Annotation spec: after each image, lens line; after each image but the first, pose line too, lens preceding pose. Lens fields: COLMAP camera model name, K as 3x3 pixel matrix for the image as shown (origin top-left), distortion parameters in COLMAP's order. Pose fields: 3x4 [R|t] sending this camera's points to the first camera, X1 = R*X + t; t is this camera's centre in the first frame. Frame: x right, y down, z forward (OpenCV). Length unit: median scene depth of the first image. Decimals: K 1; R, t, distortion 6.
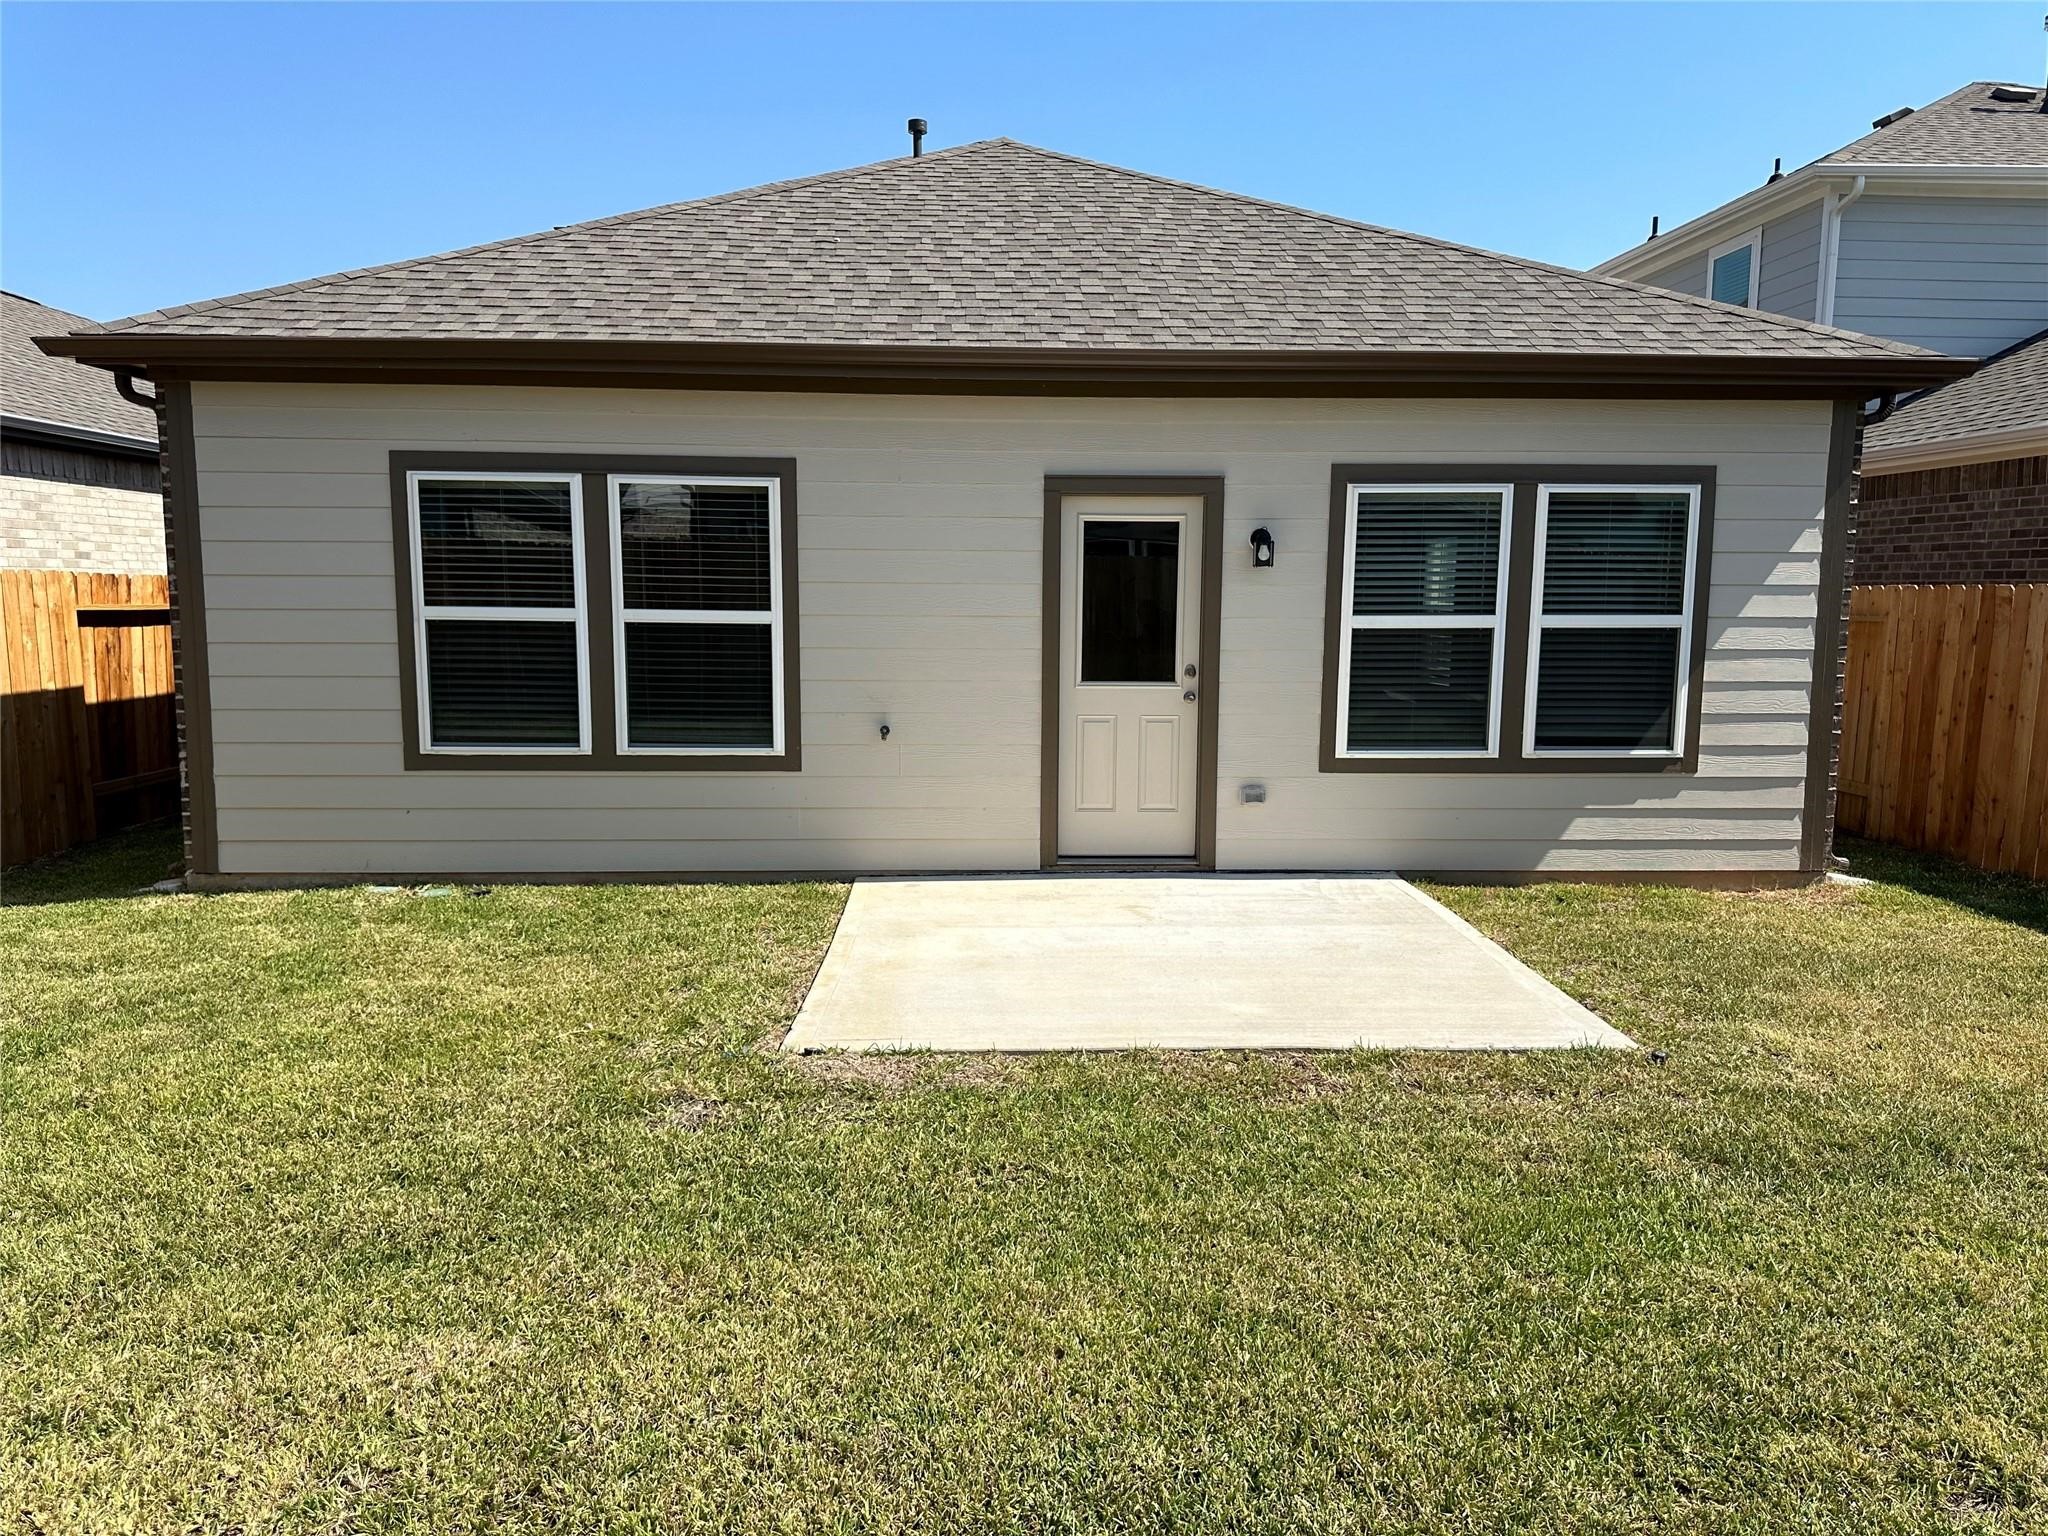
lens RADIAL K [[1427.0, 0, 1024.0], [0, 1427.0, 768.0], [0, 0, 1]] dist [0.186619, -0.380197]
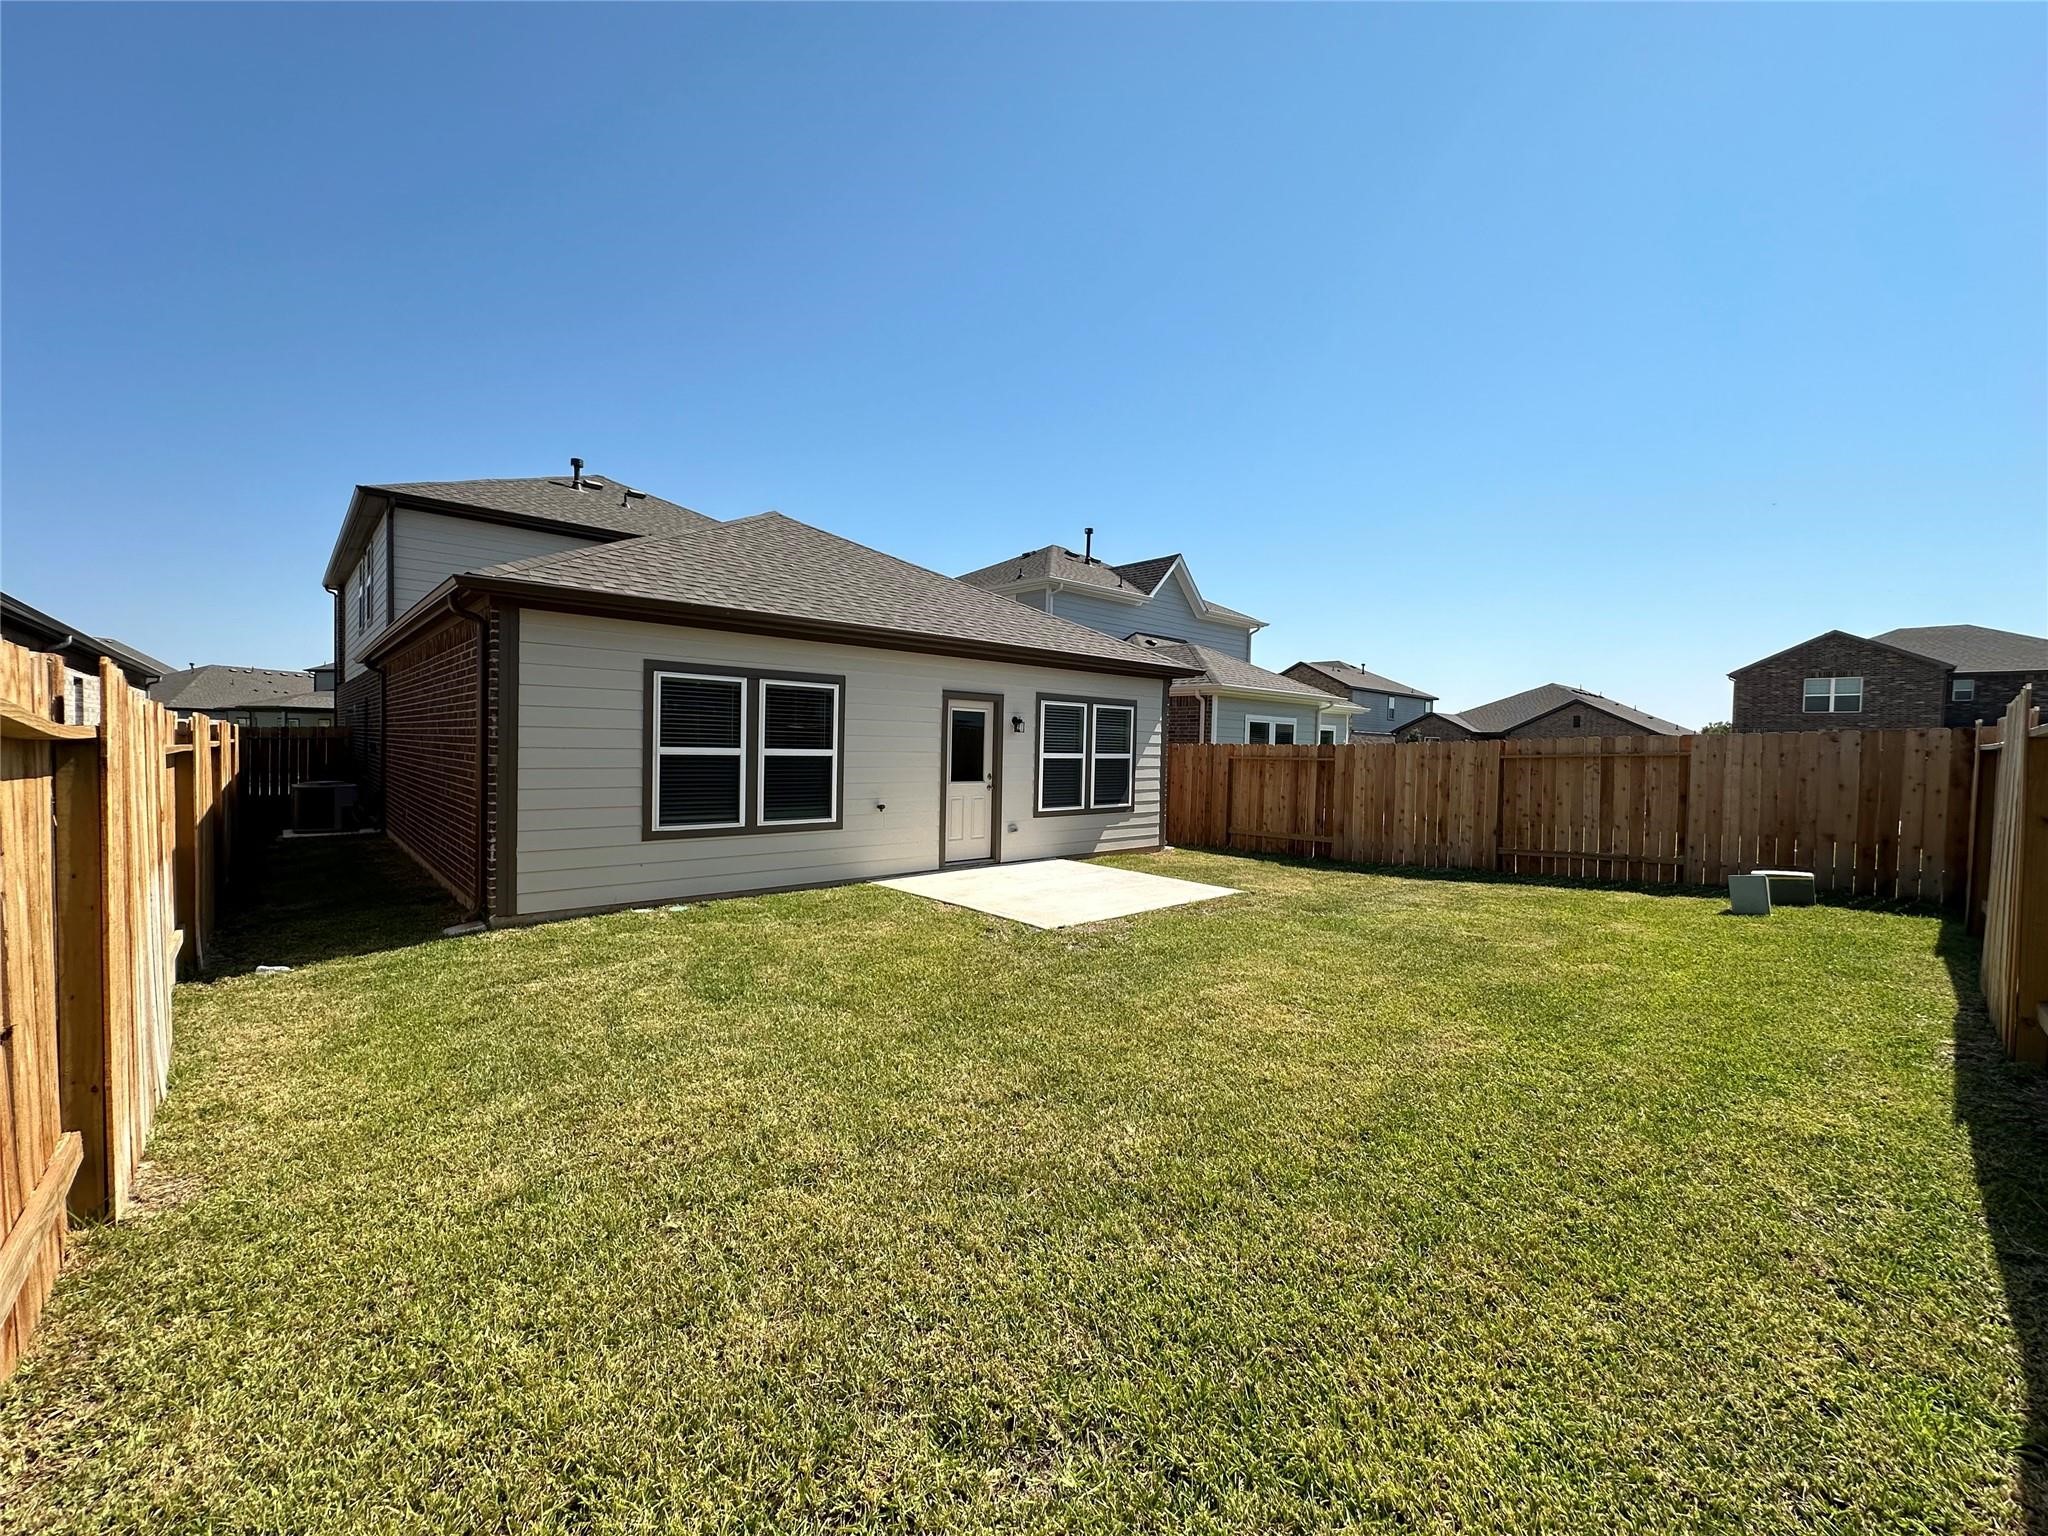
lens RADIAL K [[820.2, 0, 1024.0], [0, 820.2, 768.0], [0, 0, 1]] dist [-0.000093, -0.000027]
pose [[0.761823, -0.008248, 0.647733, -0.699031], [0.062571, 0.996180, -0.060907, 0.002409], [-0.644756, 0.086929, 0.759429, -0.035702]]
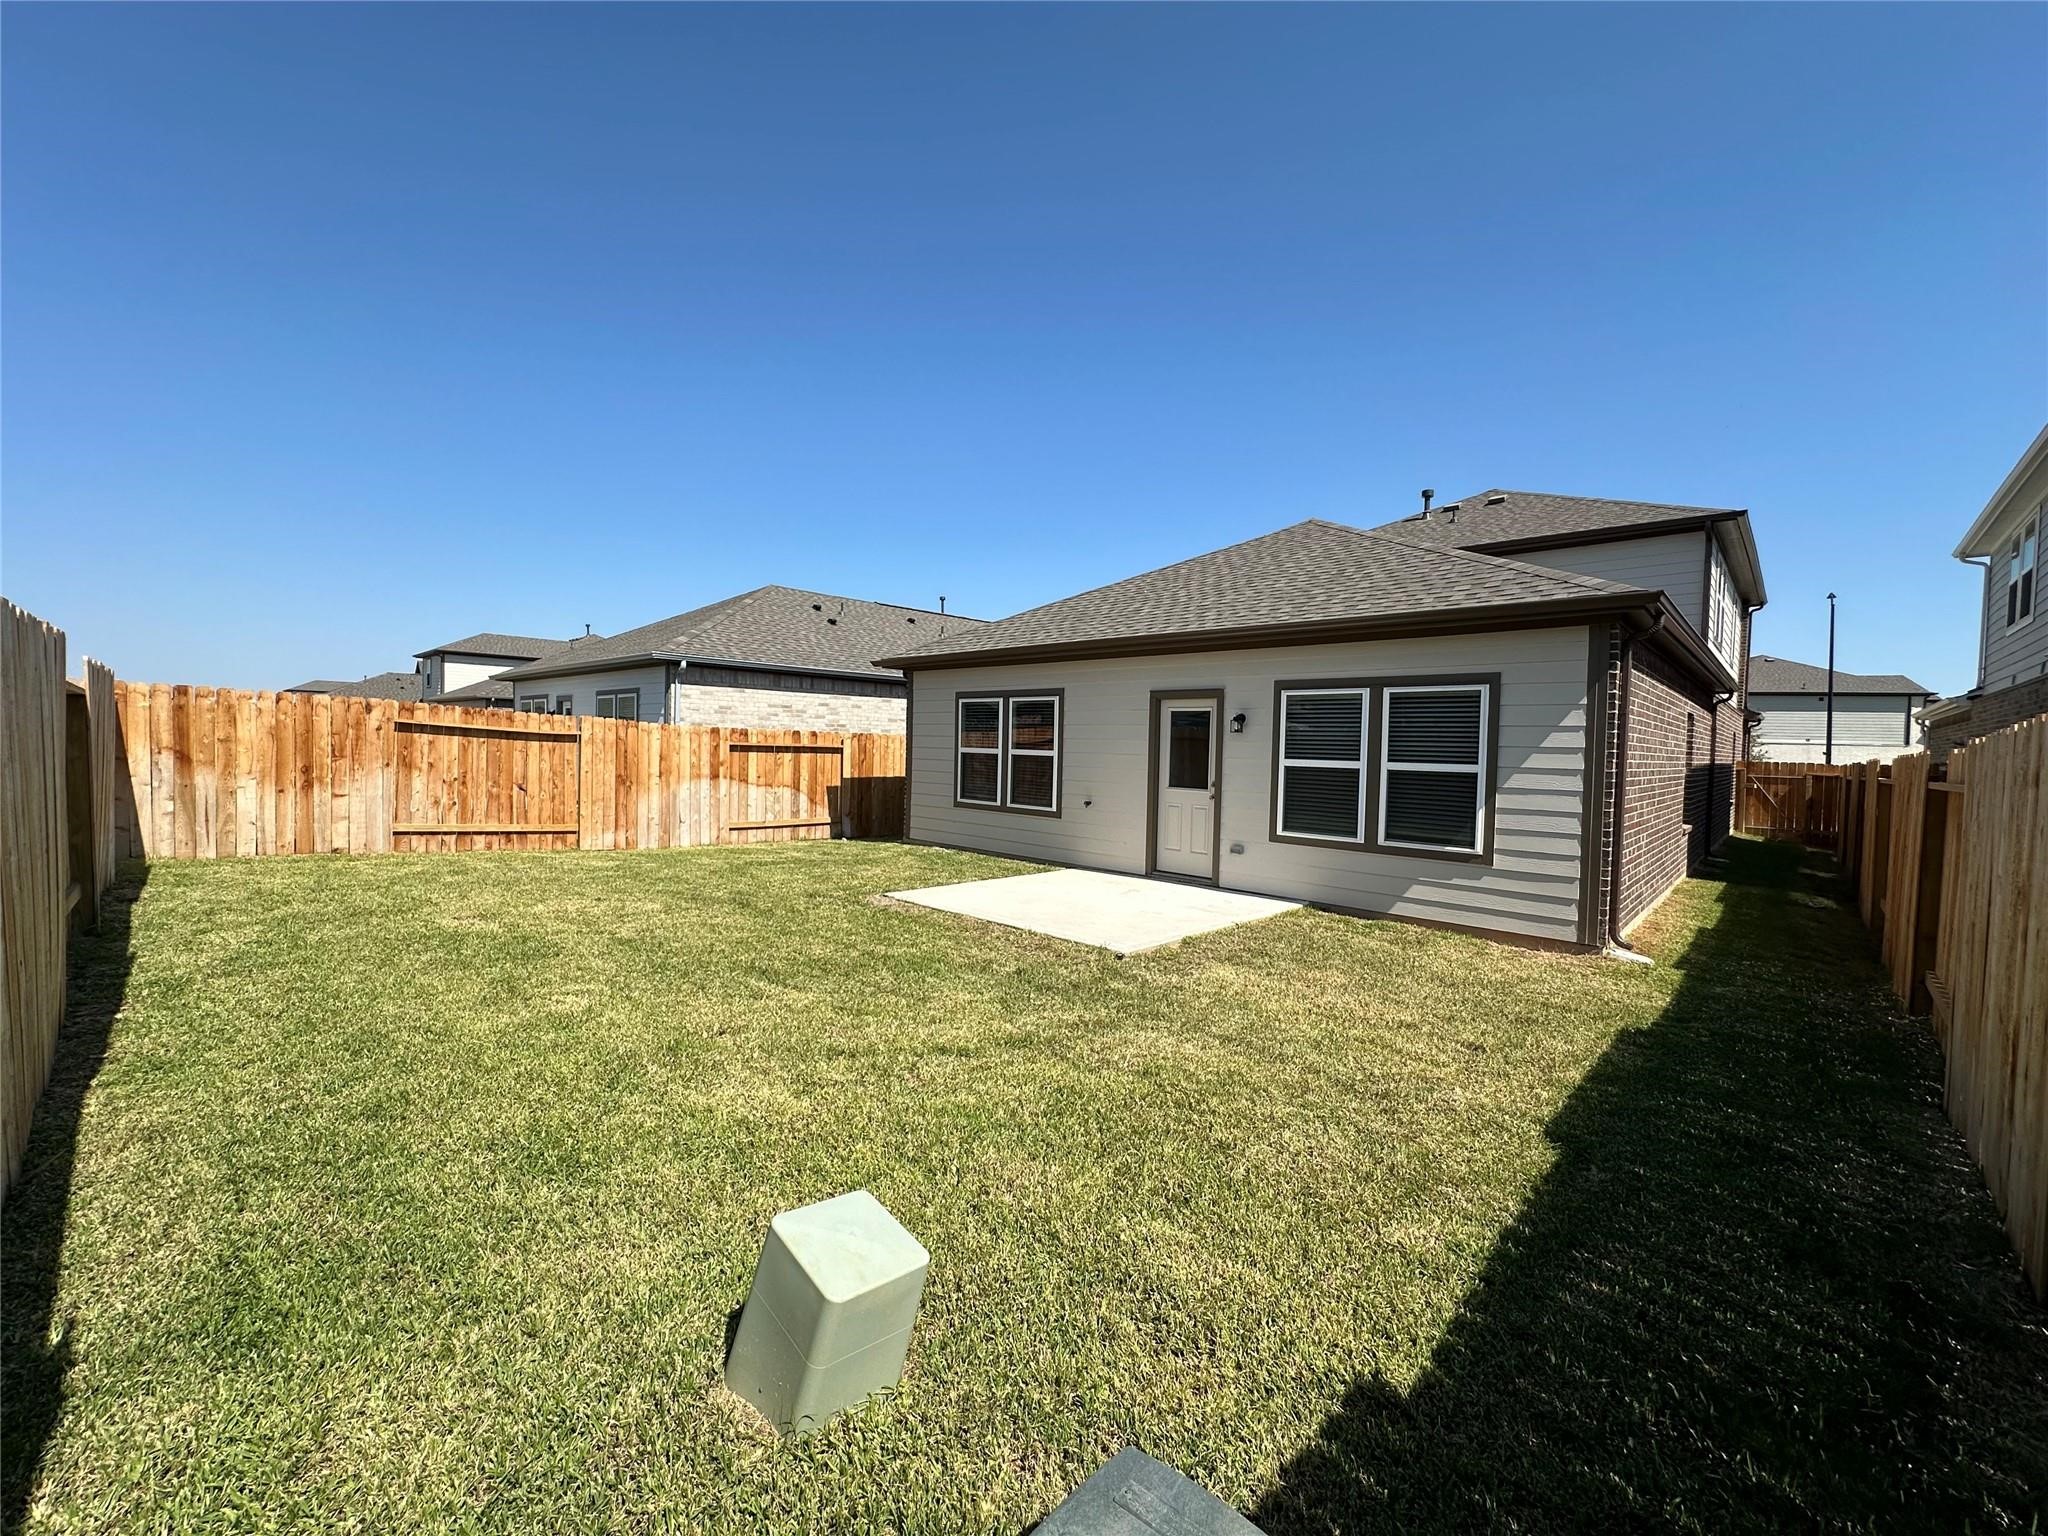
lens RADIAL K [[820.2, 0, 1024.0], [0, 820.2, 768.0], [0, 0, 1]] dist [-0.000093, -0.000027]
pose [[0.695414, 0.032377, -0.717880, 0.756316], [-0.108451, 0.992271, -0.060305, 0.006963], [0.710379, 0.119791, 0.693551, 0.020362]]
